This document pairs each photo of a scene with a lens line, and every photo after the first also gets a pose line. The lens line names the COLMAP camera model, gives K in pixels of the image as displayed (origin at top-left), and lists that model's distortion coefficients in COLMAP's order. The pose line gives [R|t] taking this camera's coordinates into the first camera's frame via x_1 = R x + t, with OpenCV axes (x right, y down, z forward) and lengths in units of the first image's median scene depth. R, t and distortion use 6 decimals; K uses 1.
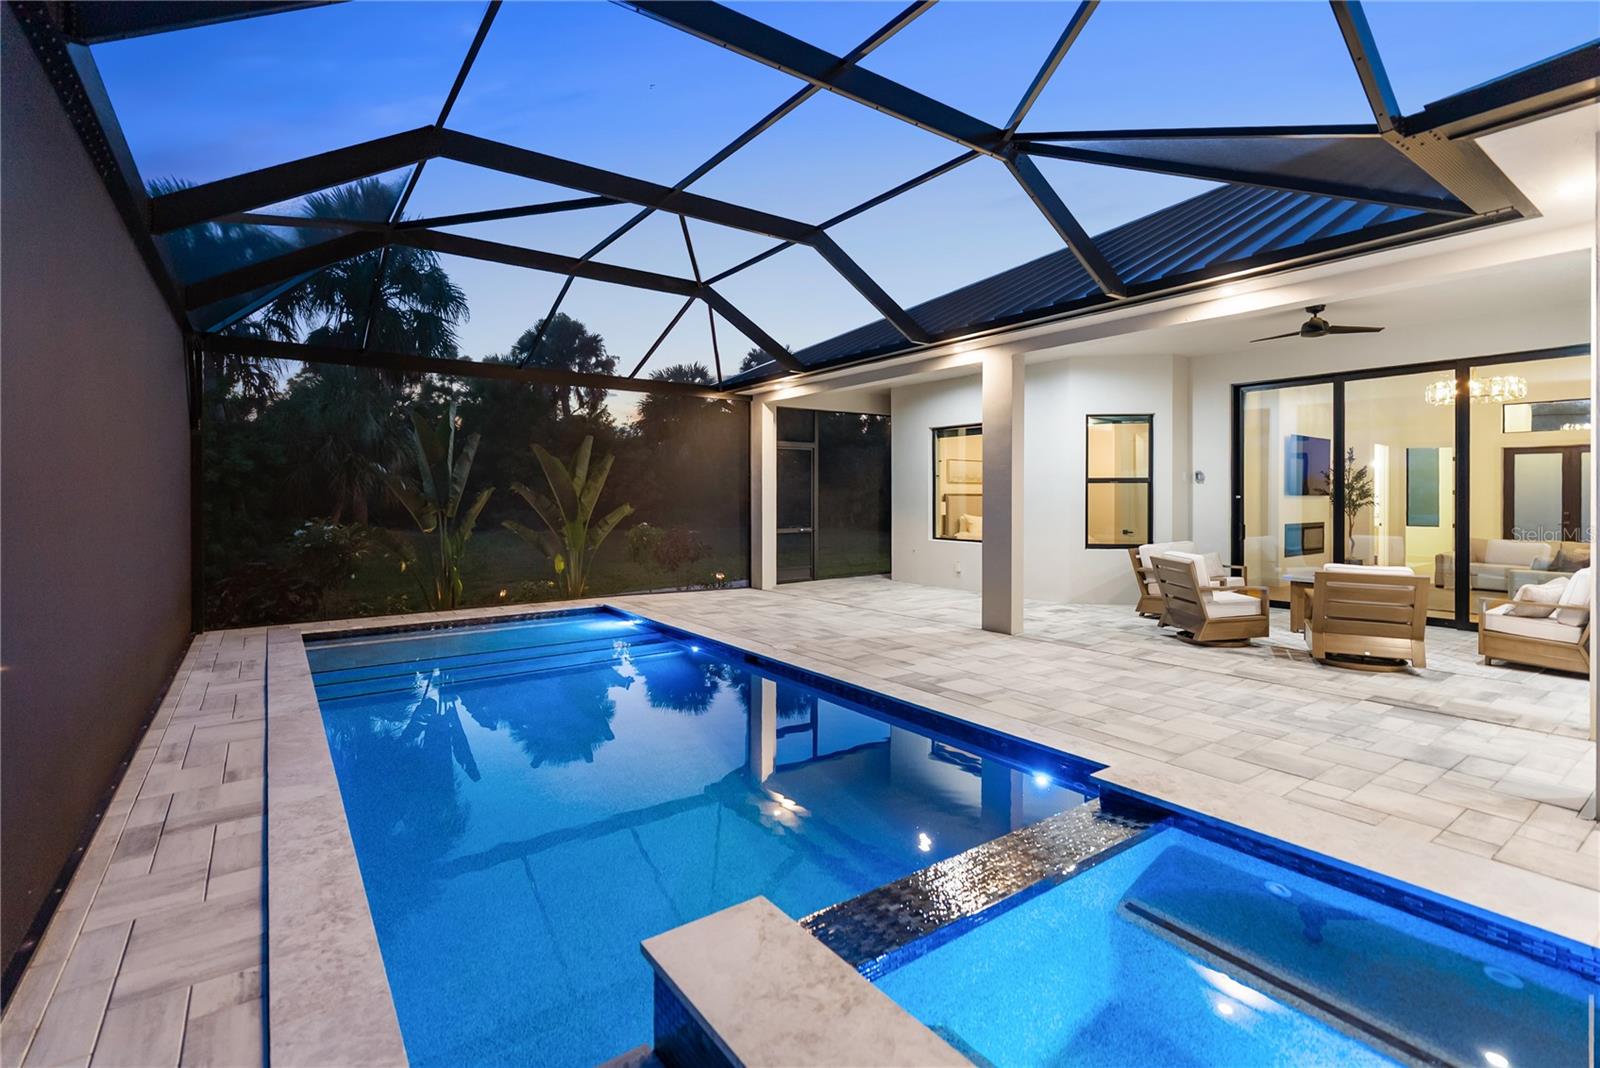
lens RADIAL K [[745.1, 0, 801.5], [0, 745.1, 497.8], [0, 0, 1]] dist [0.000620, 0.000015]
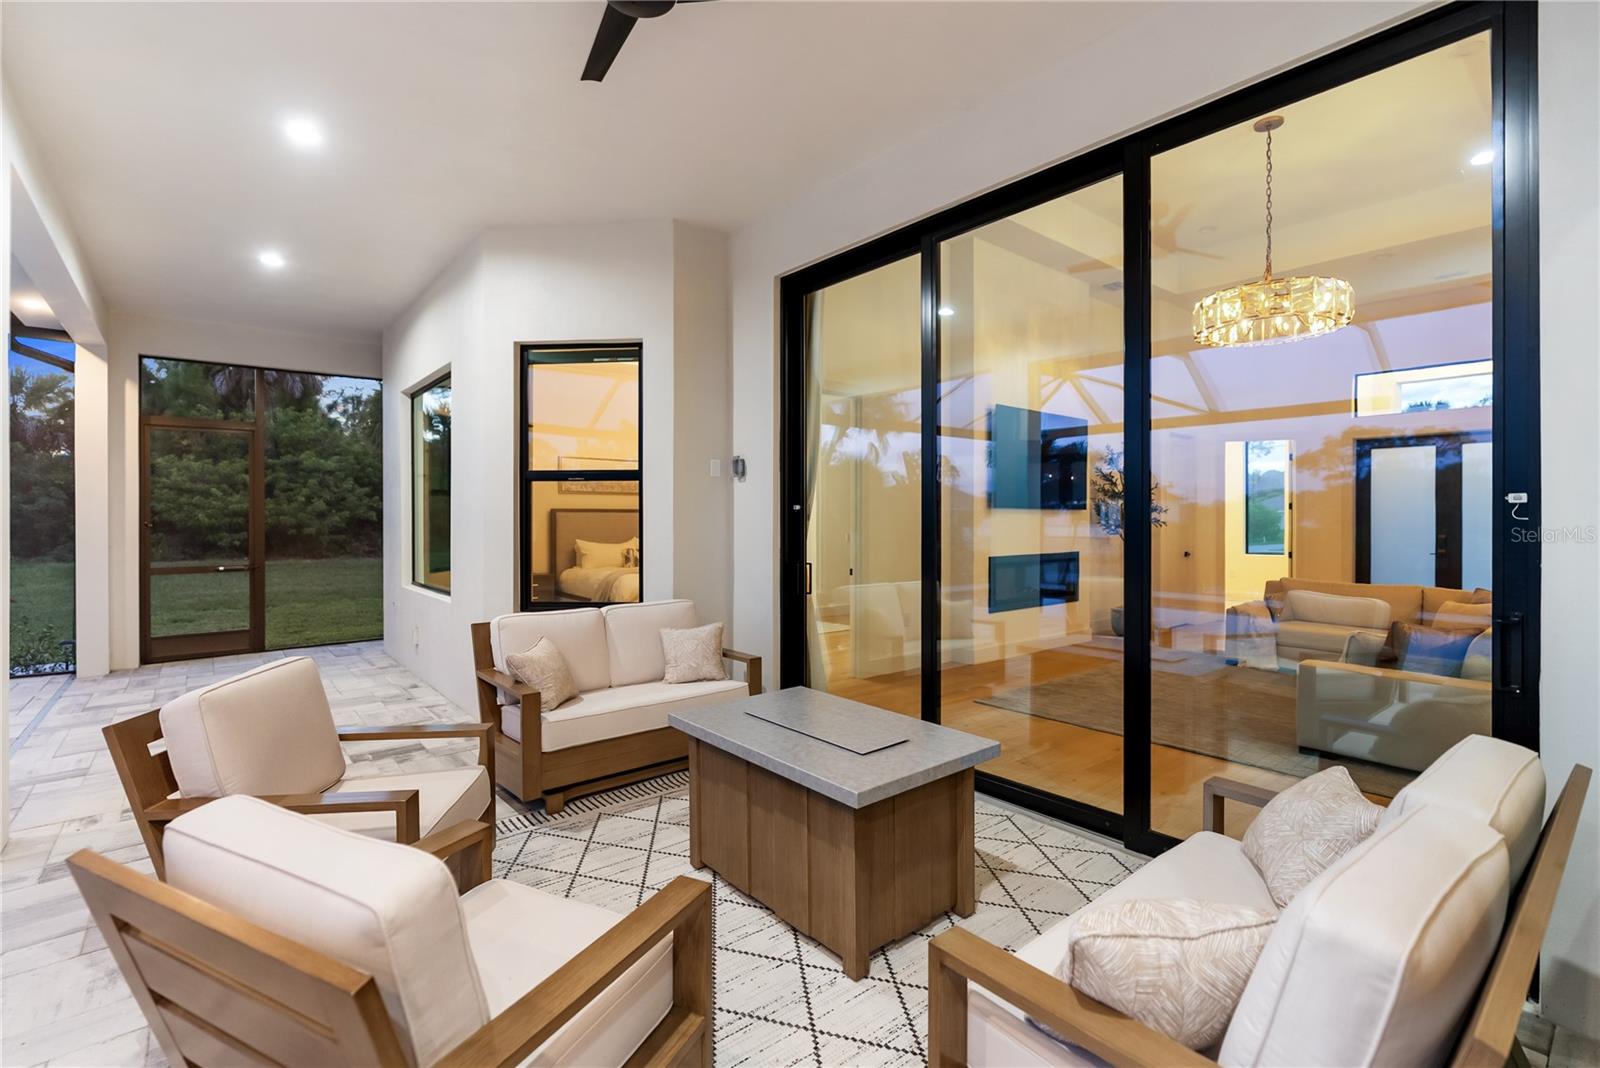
lens RADIAL K [[735.5, 0, 788.2], [0, 735.5, 515.7], [0, 0, 1]] dist [0.000741, 0.000588]
pose [[0.998693, 0.004854, 0.050874, 0.543515], [-0.004730, 0.999986, -0.002555, 0.005625], [-0.050886, 0.002311, 0.998702, 0.496850]]
